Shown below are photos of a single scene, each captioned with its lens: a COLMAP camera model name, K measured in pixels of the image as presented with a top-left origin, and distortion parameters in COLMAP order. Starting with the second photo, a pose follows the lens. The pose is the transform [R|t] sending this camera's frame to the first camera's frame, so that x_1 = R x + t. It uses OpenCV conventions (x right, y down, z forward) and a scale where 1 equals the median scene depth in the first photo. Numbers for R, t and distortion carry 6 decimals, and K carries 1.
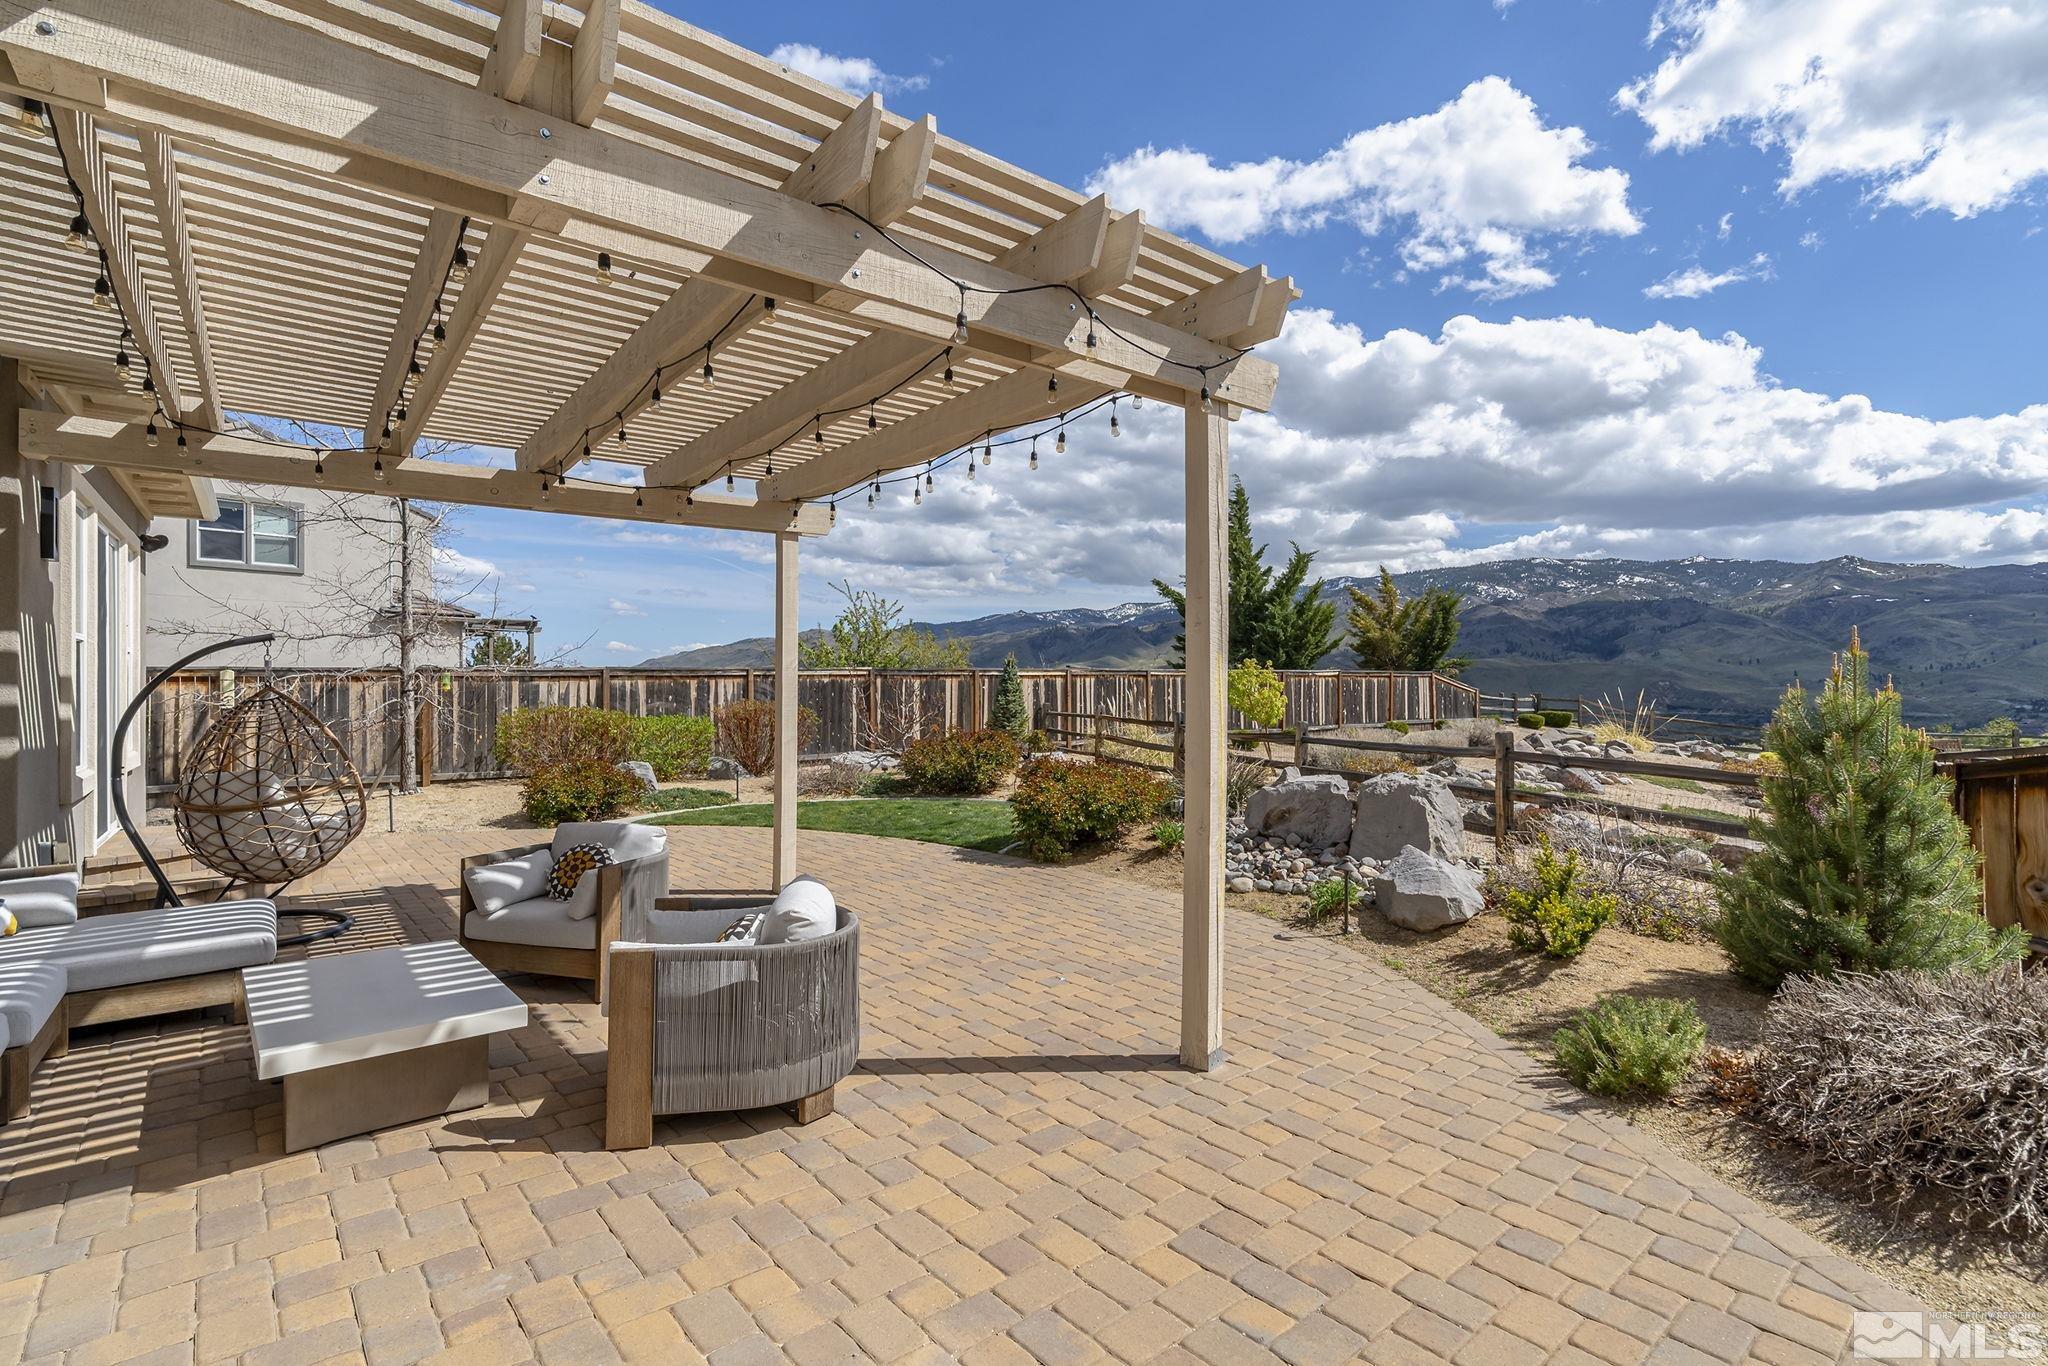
lens RADIAL K [[917.2, 0, 1024.0], [0, 917.2, 683.0], [0, 0, 1]] dist [-0.004125, -0.000409]
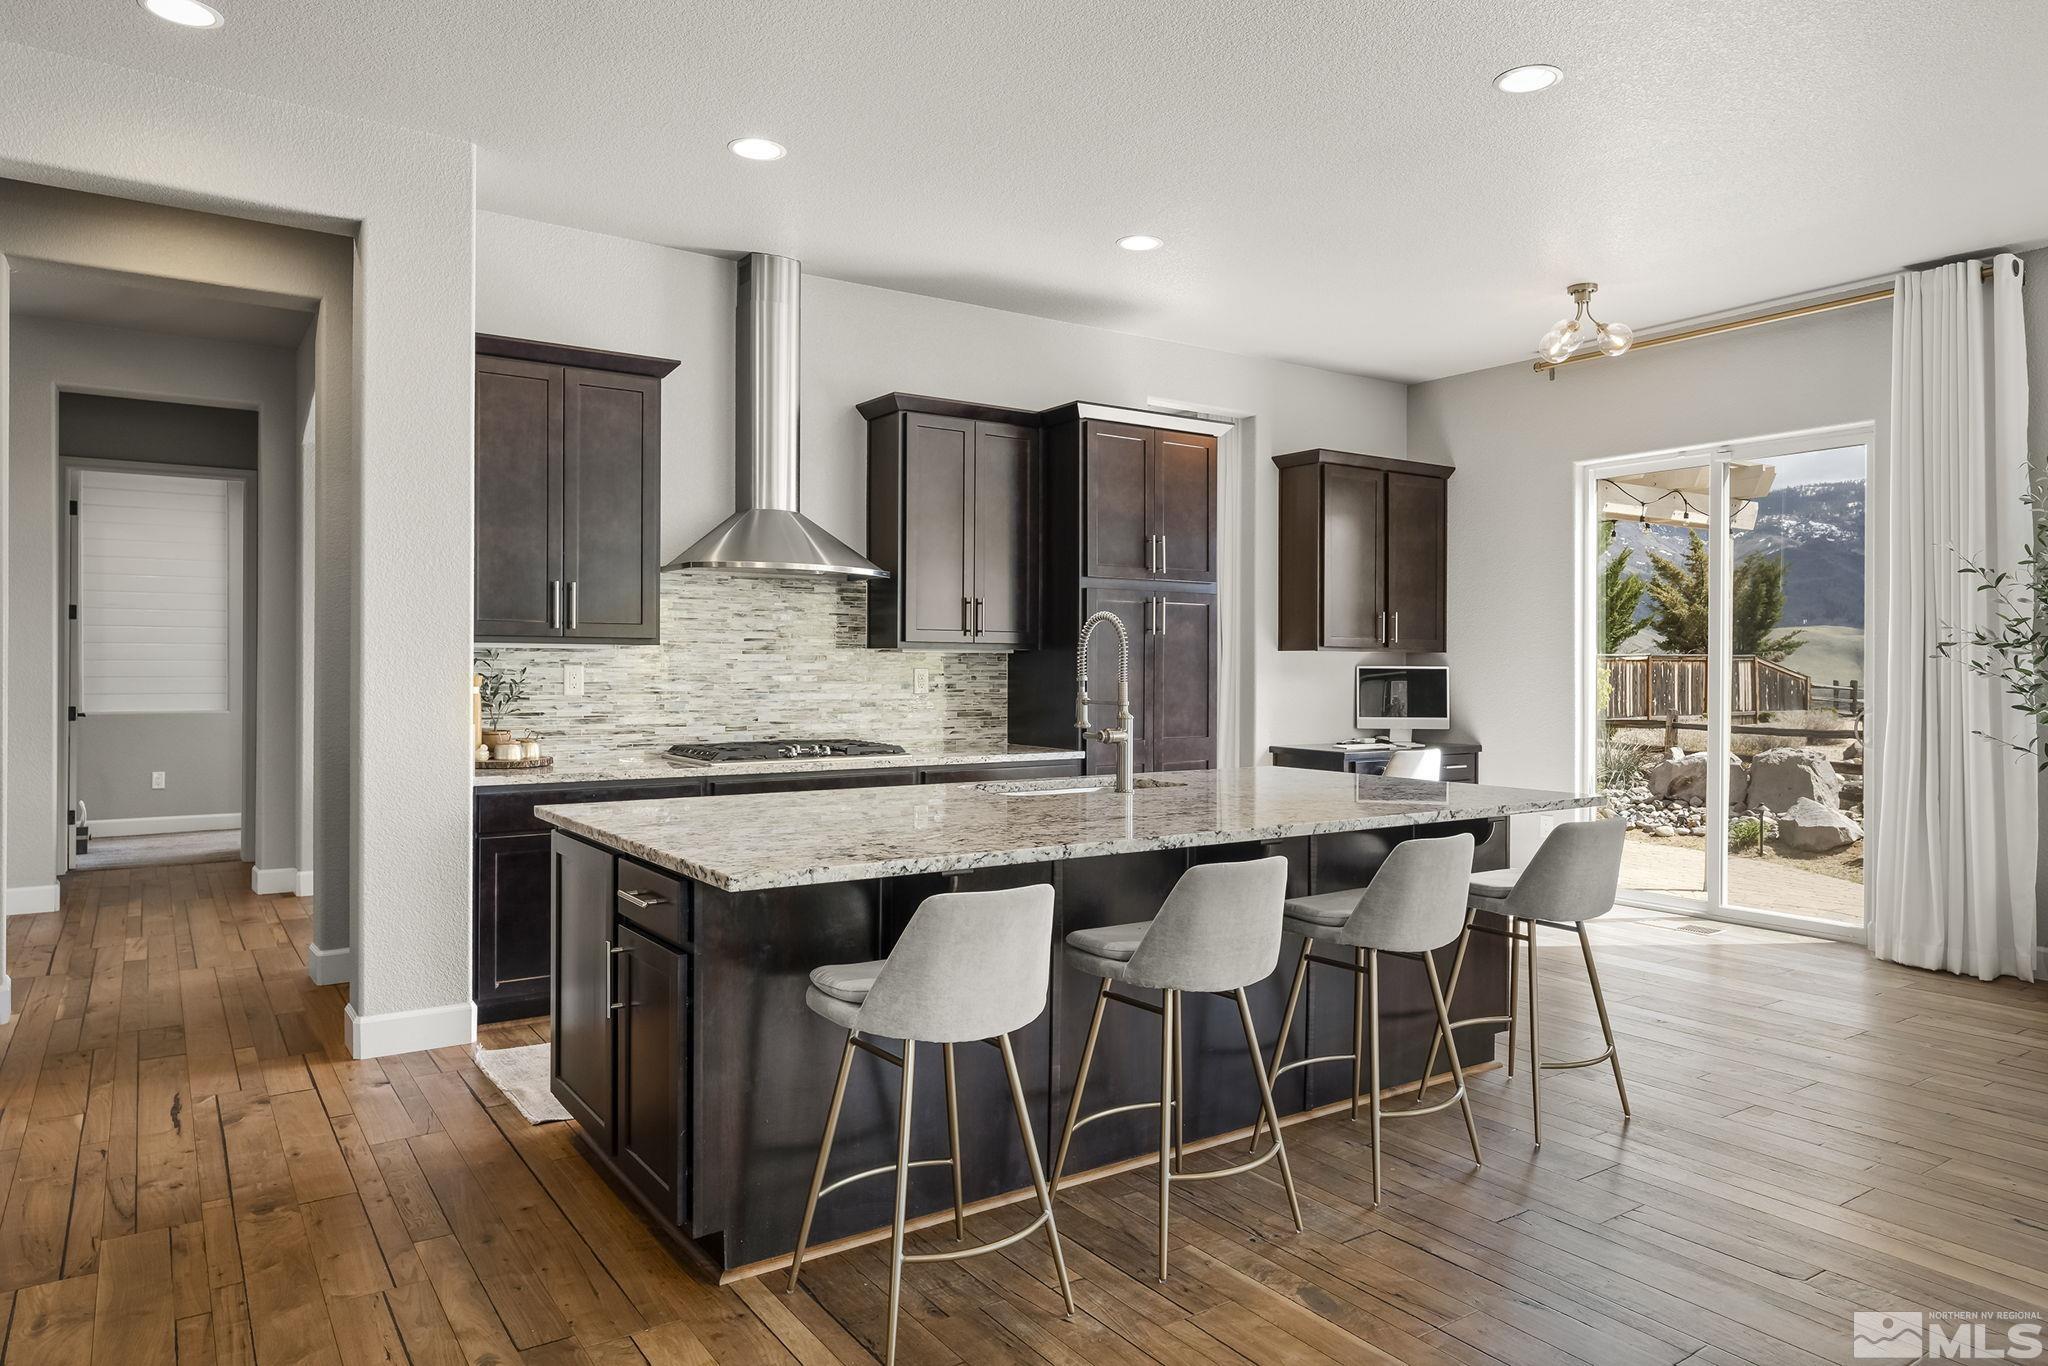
lens RADIAL K [[1337.7, 0, 1022.7], [0, 1337.7, 657.1], [0, 0, 1]] dist [0.000528, 0.001932]
pose [[0.998555, 0.004692, -0.053537, -0.288770], [-0.004732, 0.999989, -0.000633, -0.011646], [0.053533, 0.000885, 0.998566, -0.479138]]
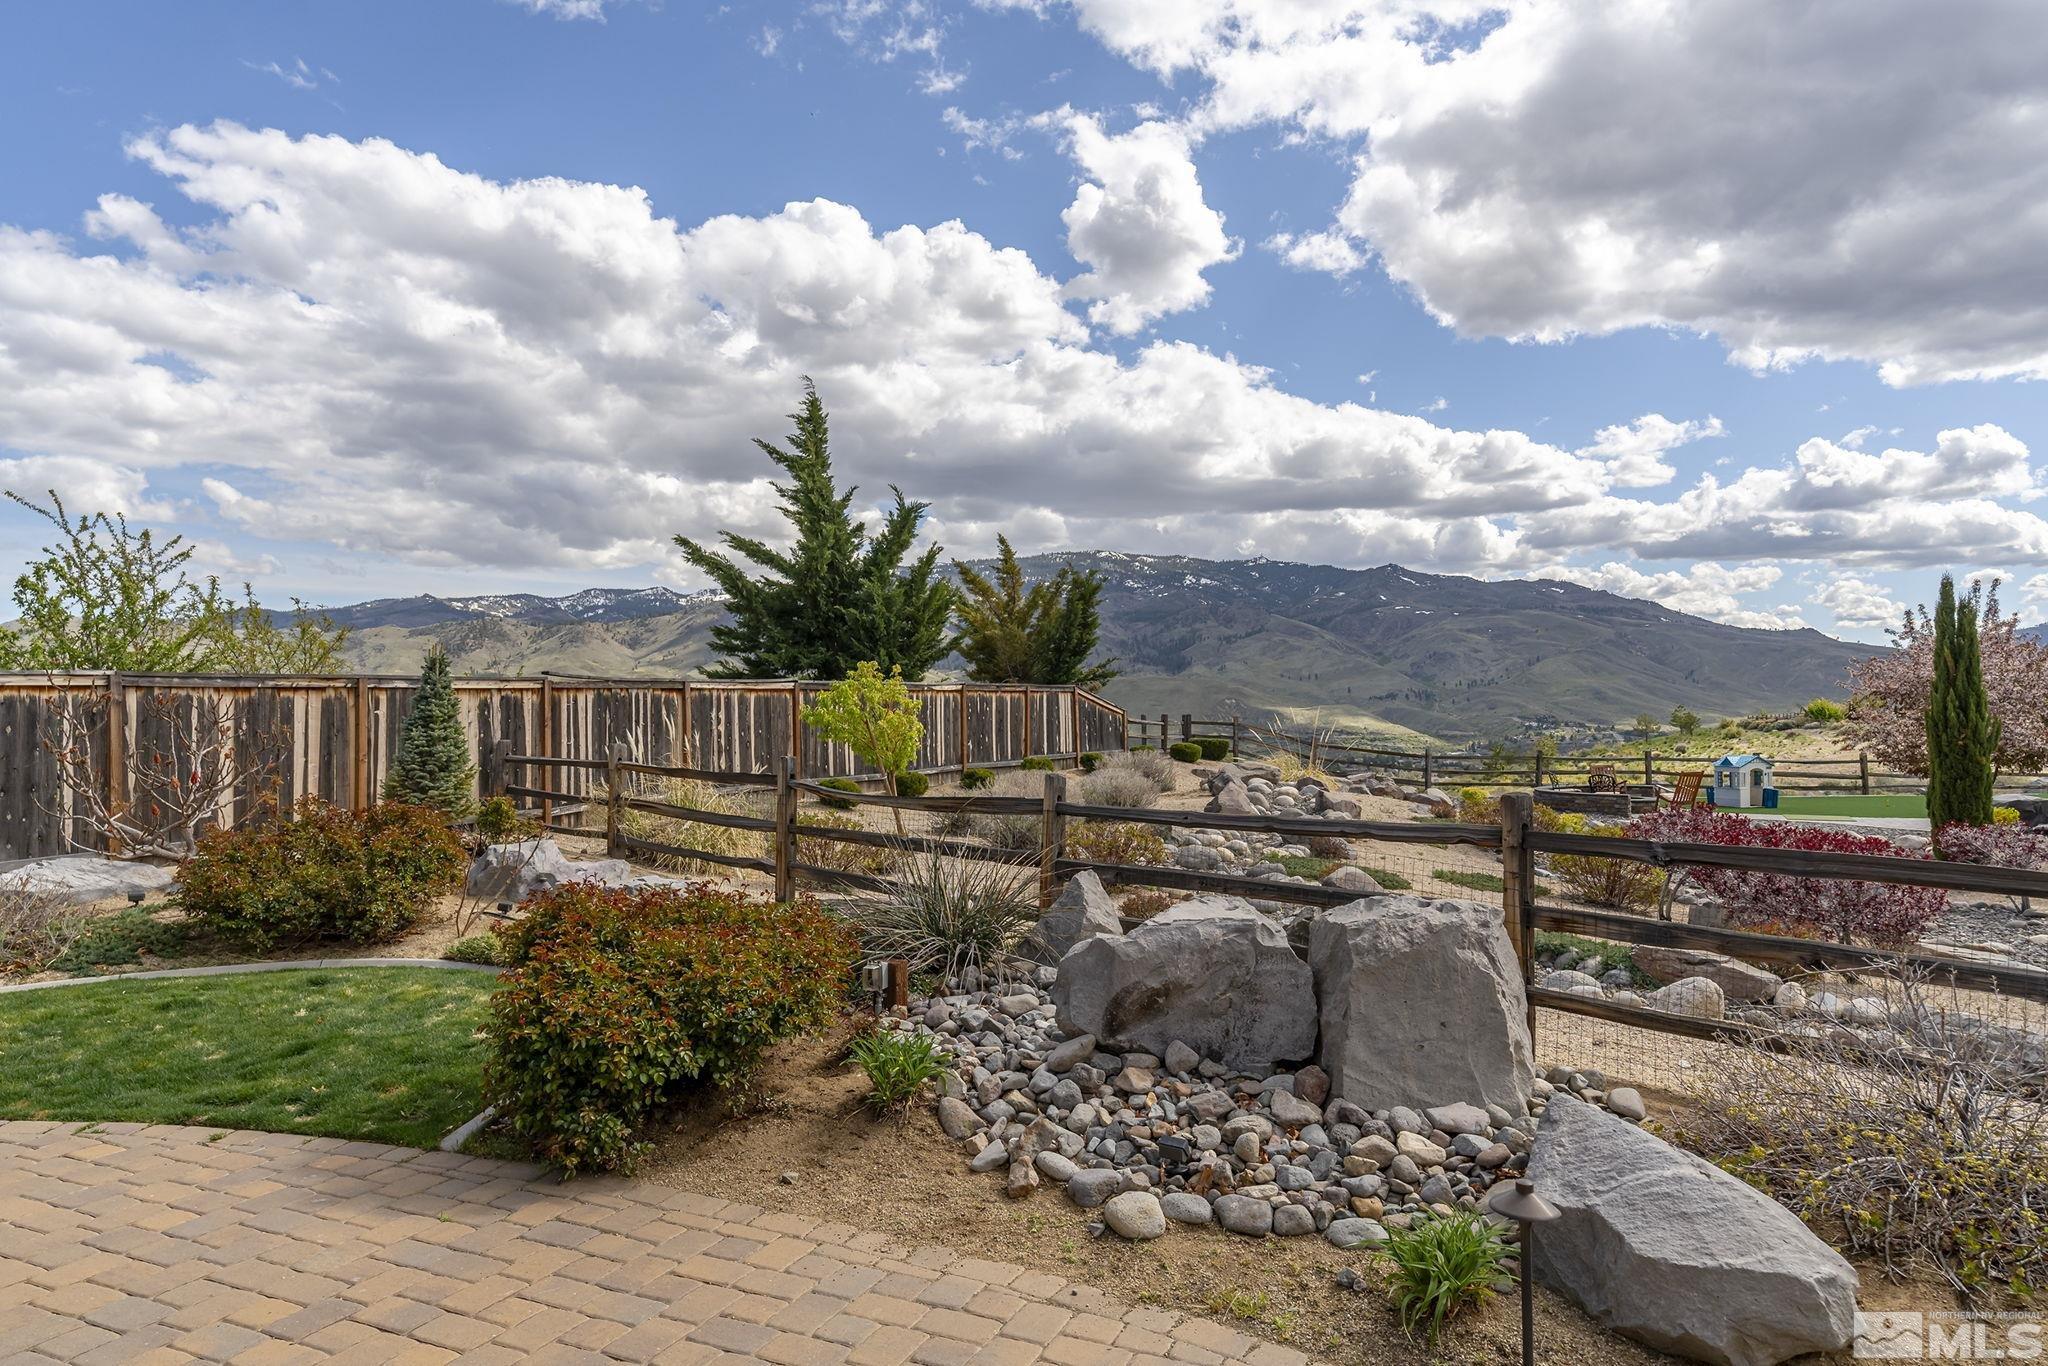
lens RADIAL K [[1244.1, 0, 961.1], [0, 1244.1, 683.0], [0, 0, 1]] dist [0.000768, 0.002334]
pose [[0.919288, 0.002772, 0.393576, -0.020715], [0.003472, 0.999879, -0.015150, 0.000328], [-0.393571, 0.015294, 0.919167, 0.268100]]
